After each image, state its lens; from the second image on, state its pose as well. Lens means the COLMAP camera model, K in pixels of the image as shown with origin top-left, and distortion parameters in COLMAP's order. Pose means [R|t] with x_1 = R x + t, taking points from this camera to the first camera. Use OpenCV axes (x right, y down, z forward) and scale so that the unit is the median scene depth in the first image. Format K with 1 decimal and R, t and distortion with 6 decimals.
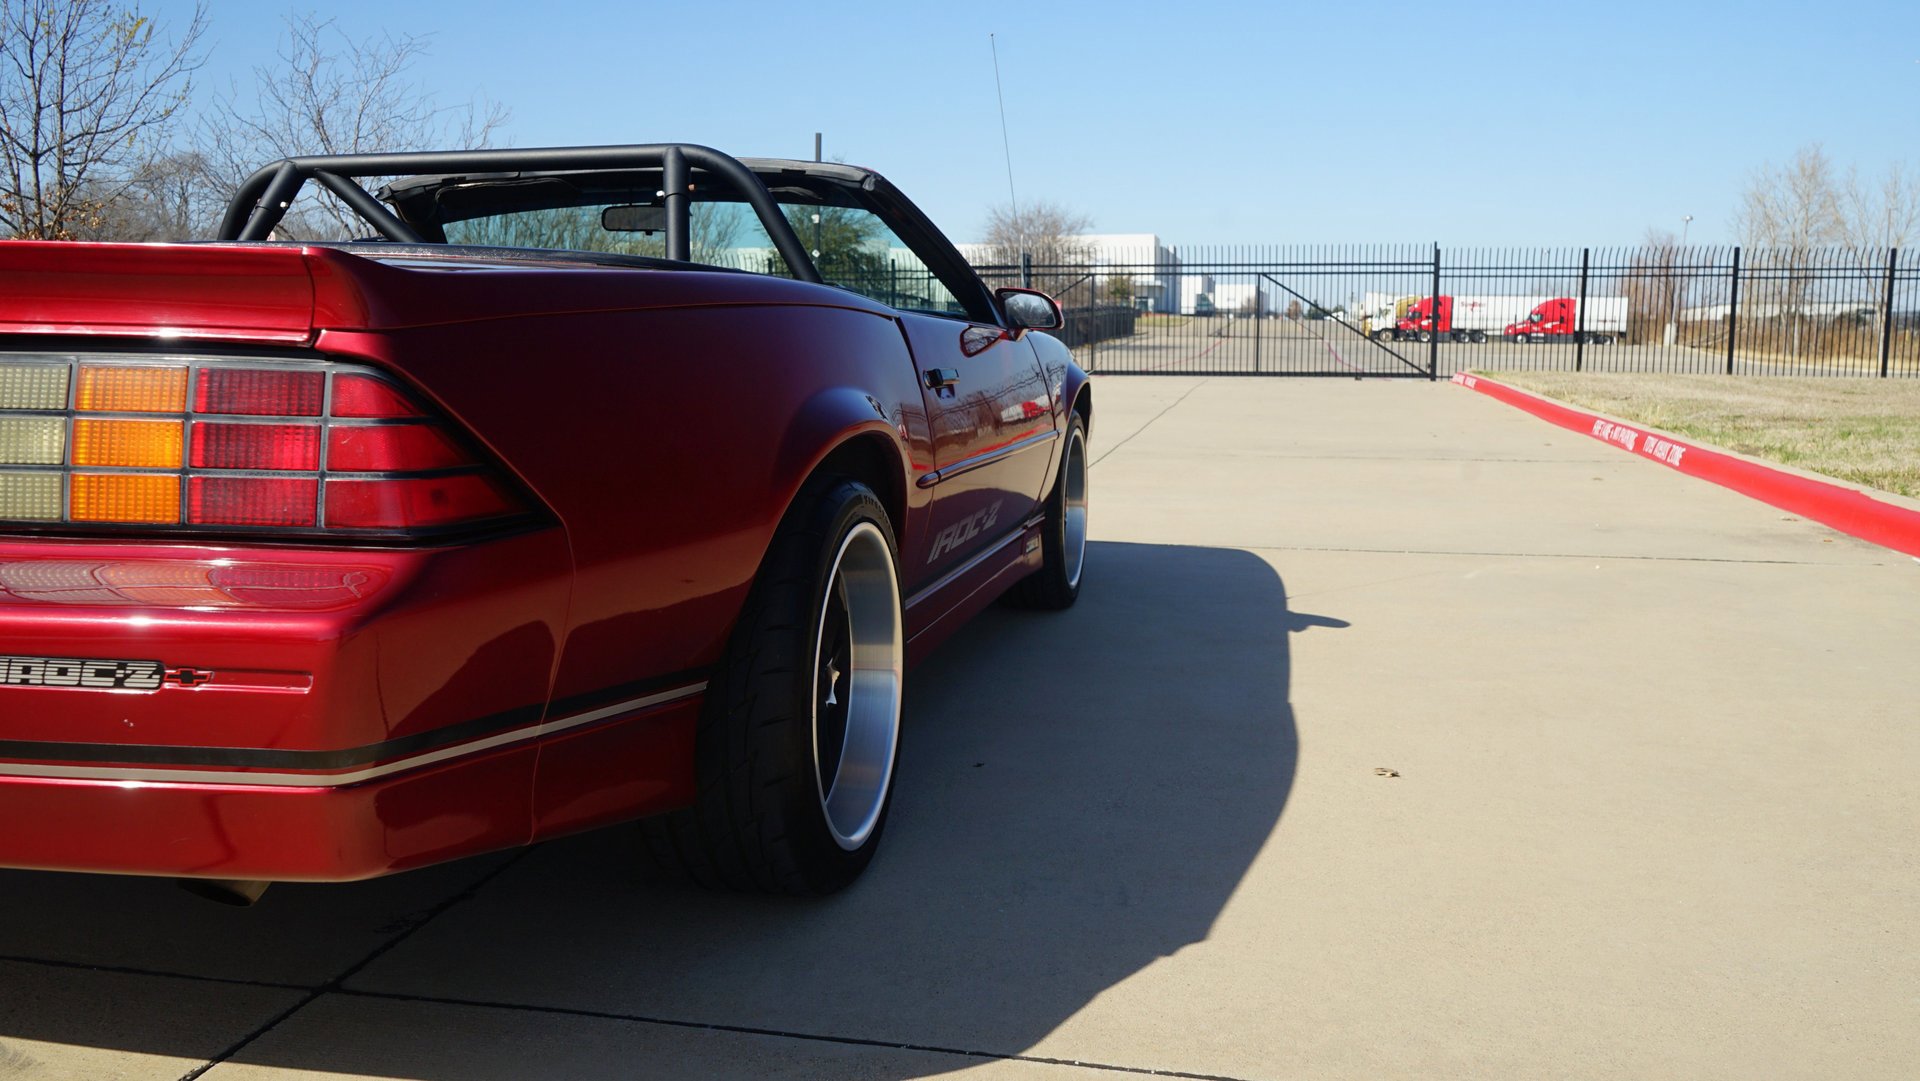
lens RADIAL K [[1568.4, 0, 935.0], [0, 1568.4, 538.3], [0, 0, 1]] dist [-0.010438, 0.021531]
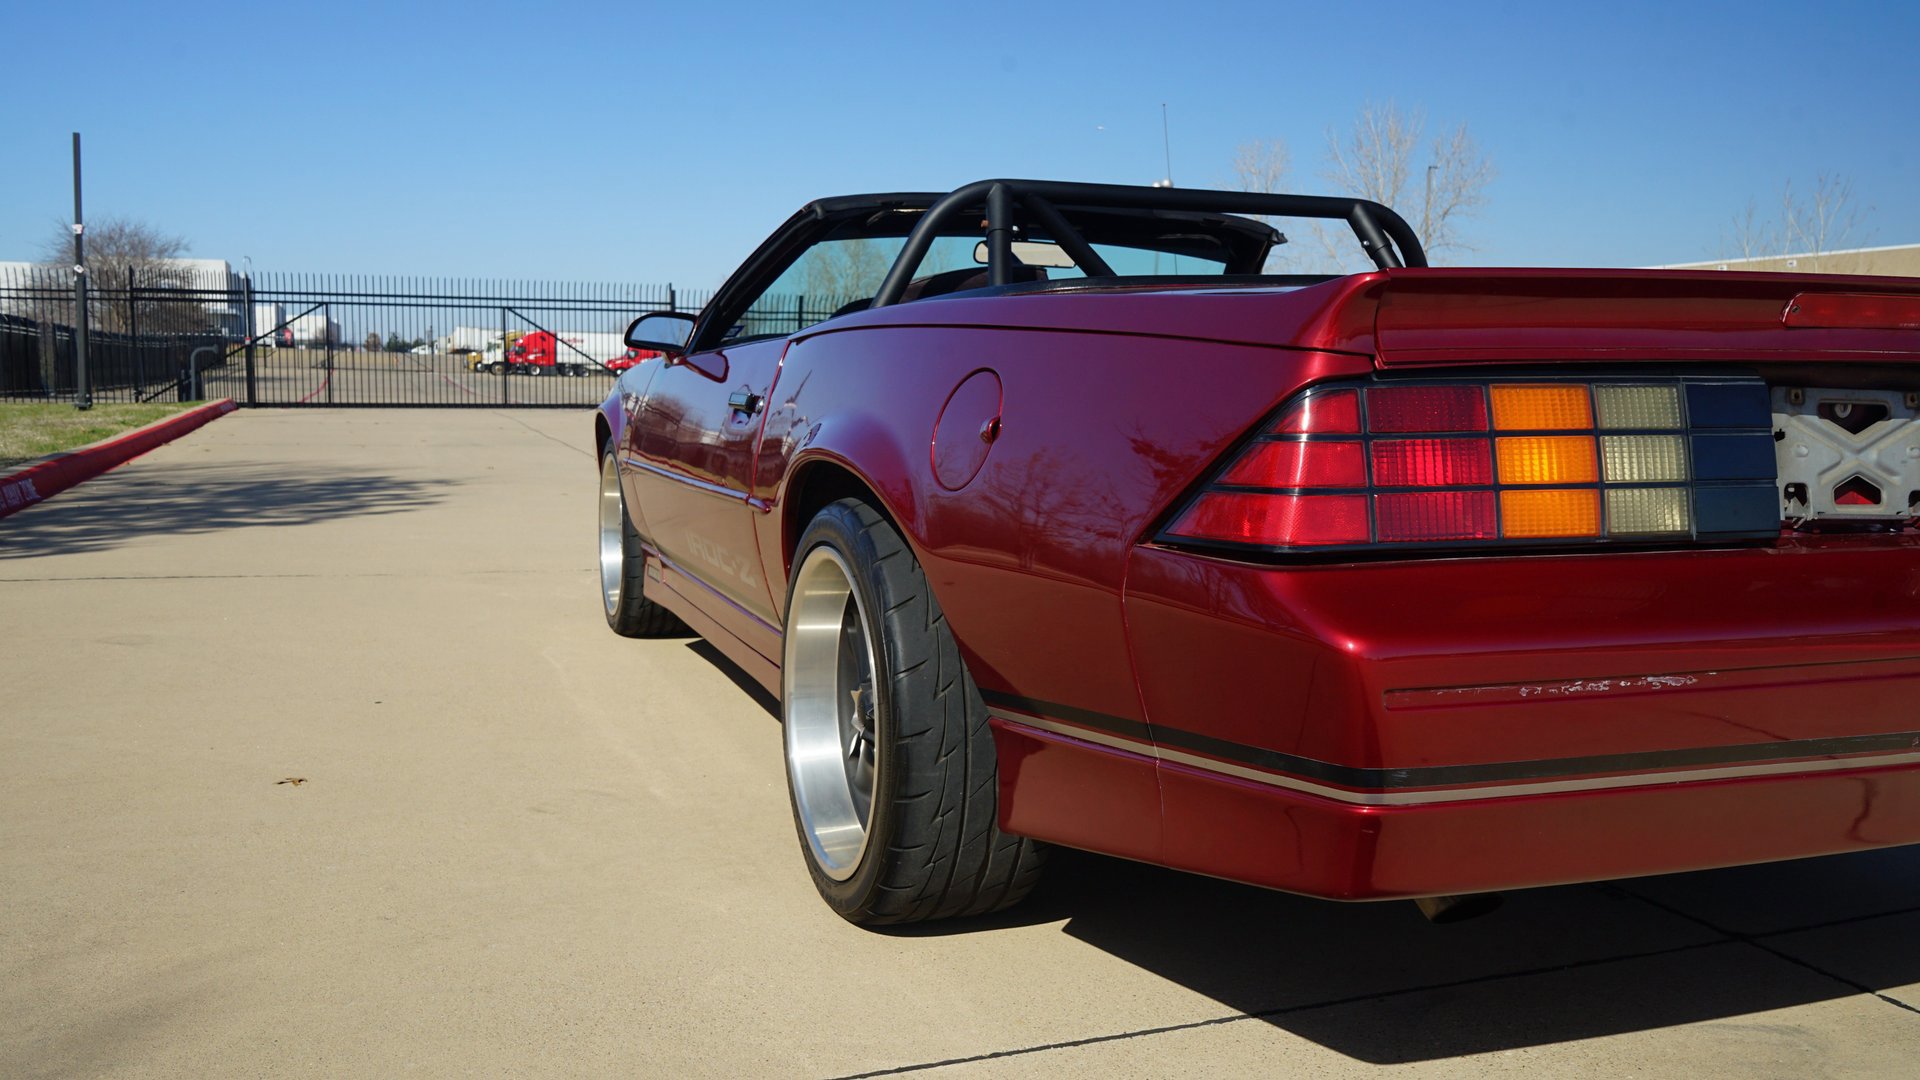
lens RADIAL K [[1553.6, 0, 865.3], [0, 1553.6, 492.7], [0, 0, 1]] dist [-0.000537, 0.007740]
pose [[0.847375, -0.030604, 0.530113, -0.167821], [0.056427, 0.997875, -0.032588, -0.004144], [-0.527989, 0.057527, 0.847301, 0.040642]]
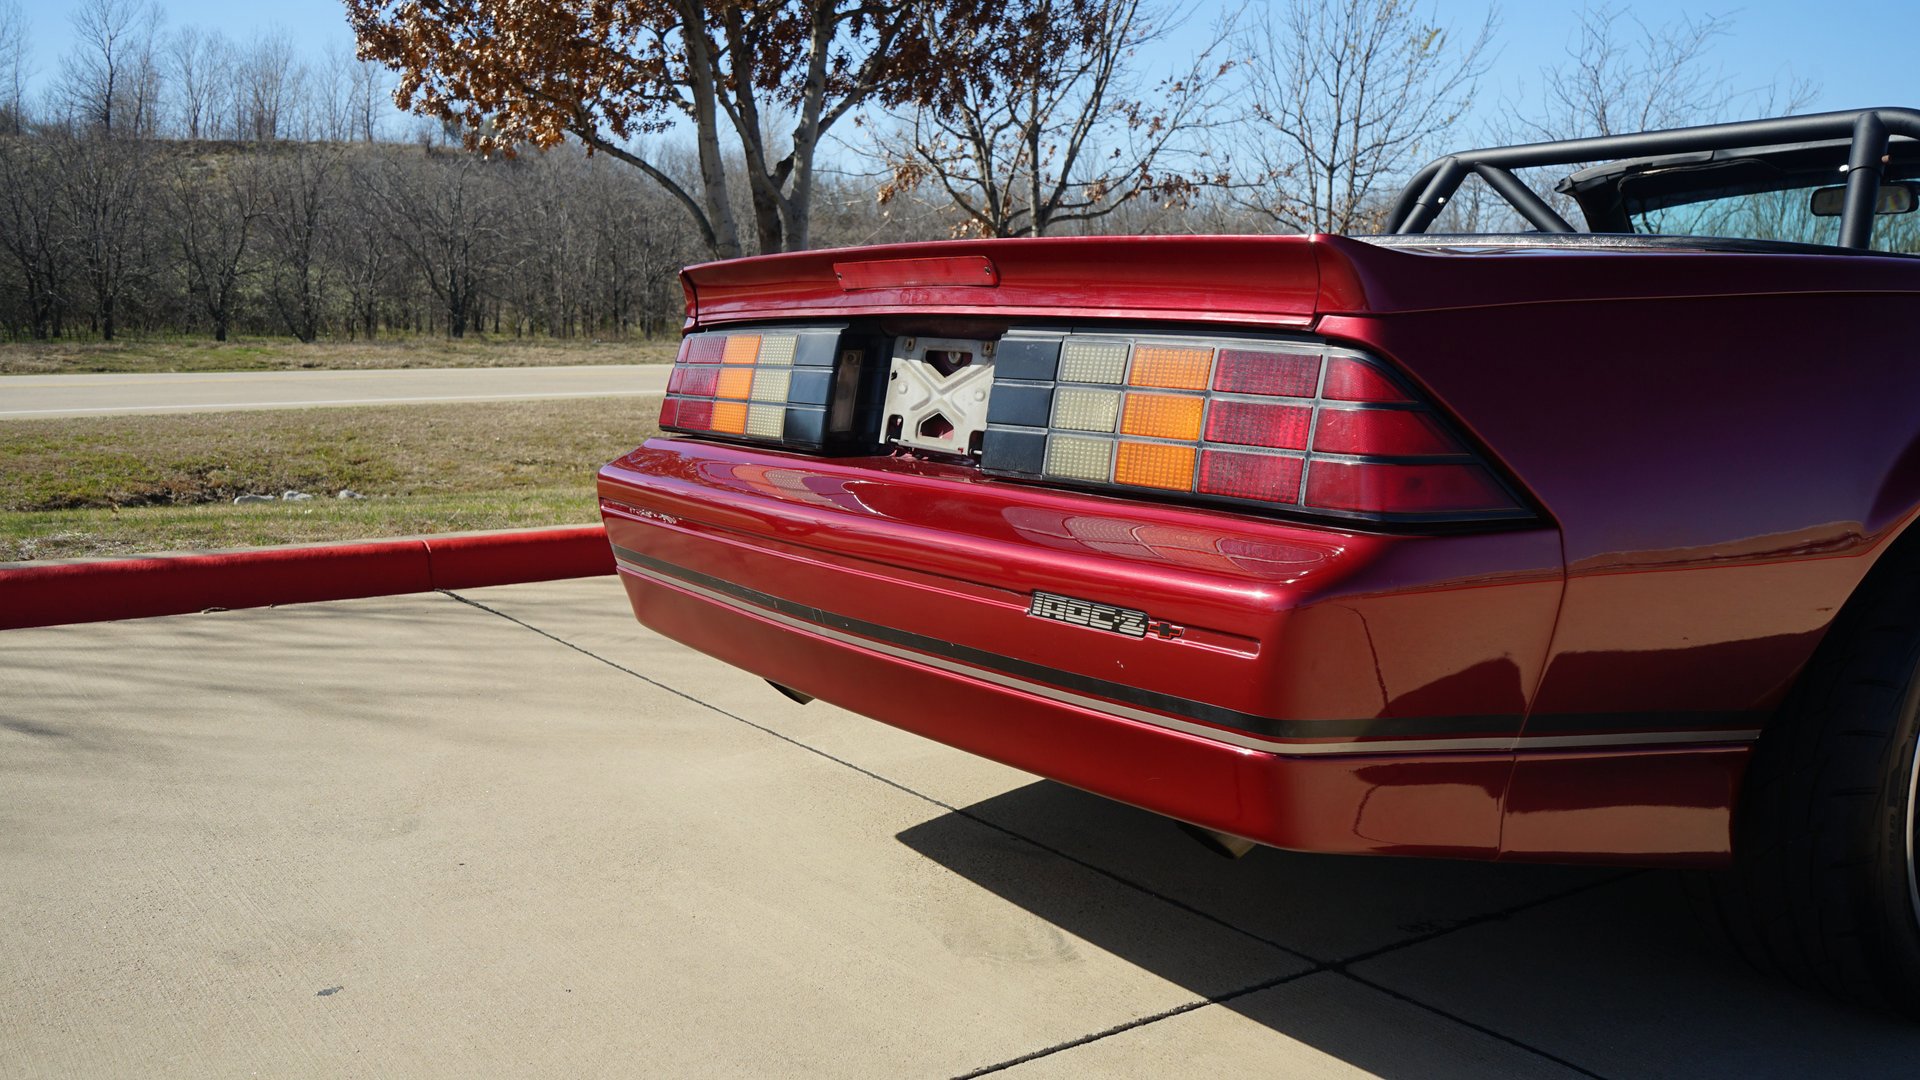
lens RADIAL K [[1649.0, 0, 966.0], [0, 1649.0, 541.4], [0, 0, 1]] dist [-0.026293, 0.044621]
pose [[0.741136, 0.093947, -0.664749, 0.013310], [-0.099133, 0.994621, 0.030043, 0.000479], [0.663995, 0.043632, 0.746463, 0.003545]]
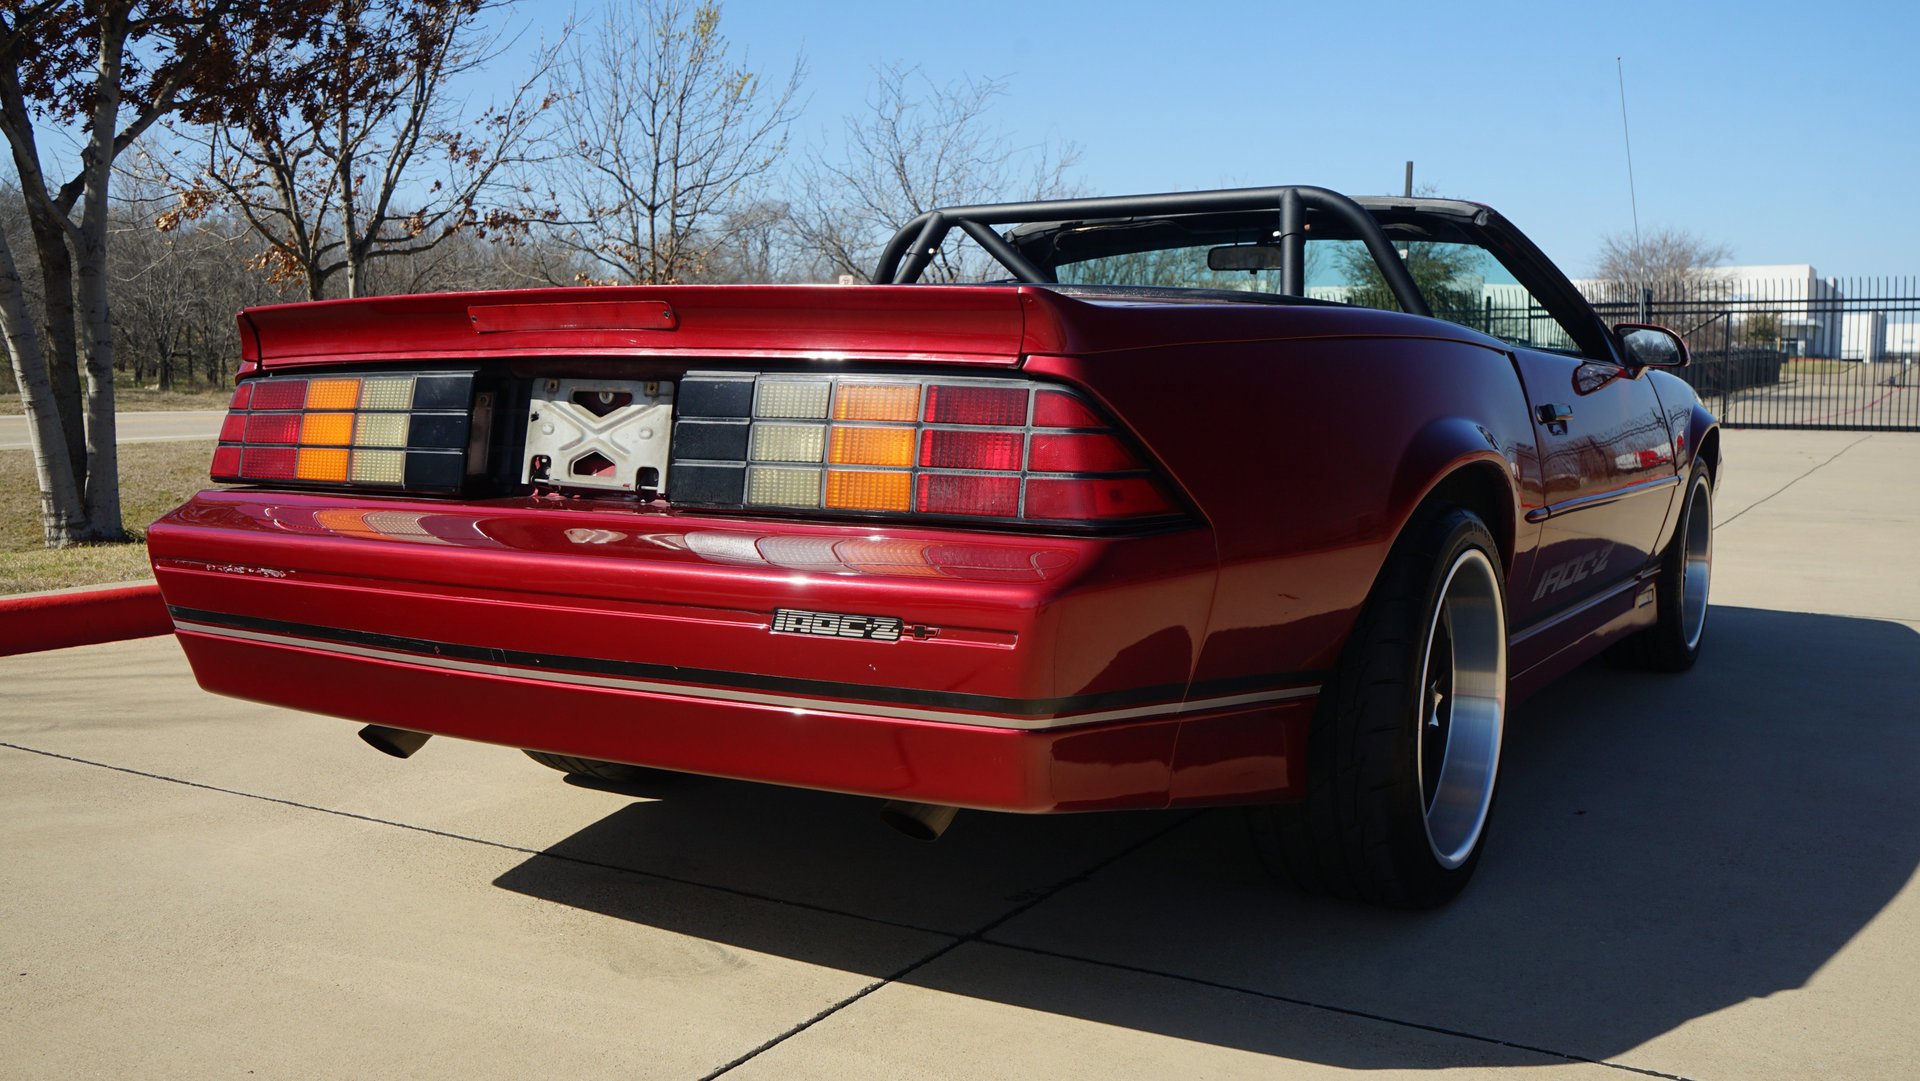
lens RADIAL K [[1702.0, 0, 981.9], [0, 1702.0, 542.6], [0, 0, 1]] dist [-0.010636, 0.004925]
pose [[0.951727, 0.033104, -0.305154, -0.001564], [-0.043550, 0.998673, -0.027487, 0.003935], [0.303839, 0.039449, 0.951906, -0.020364]]
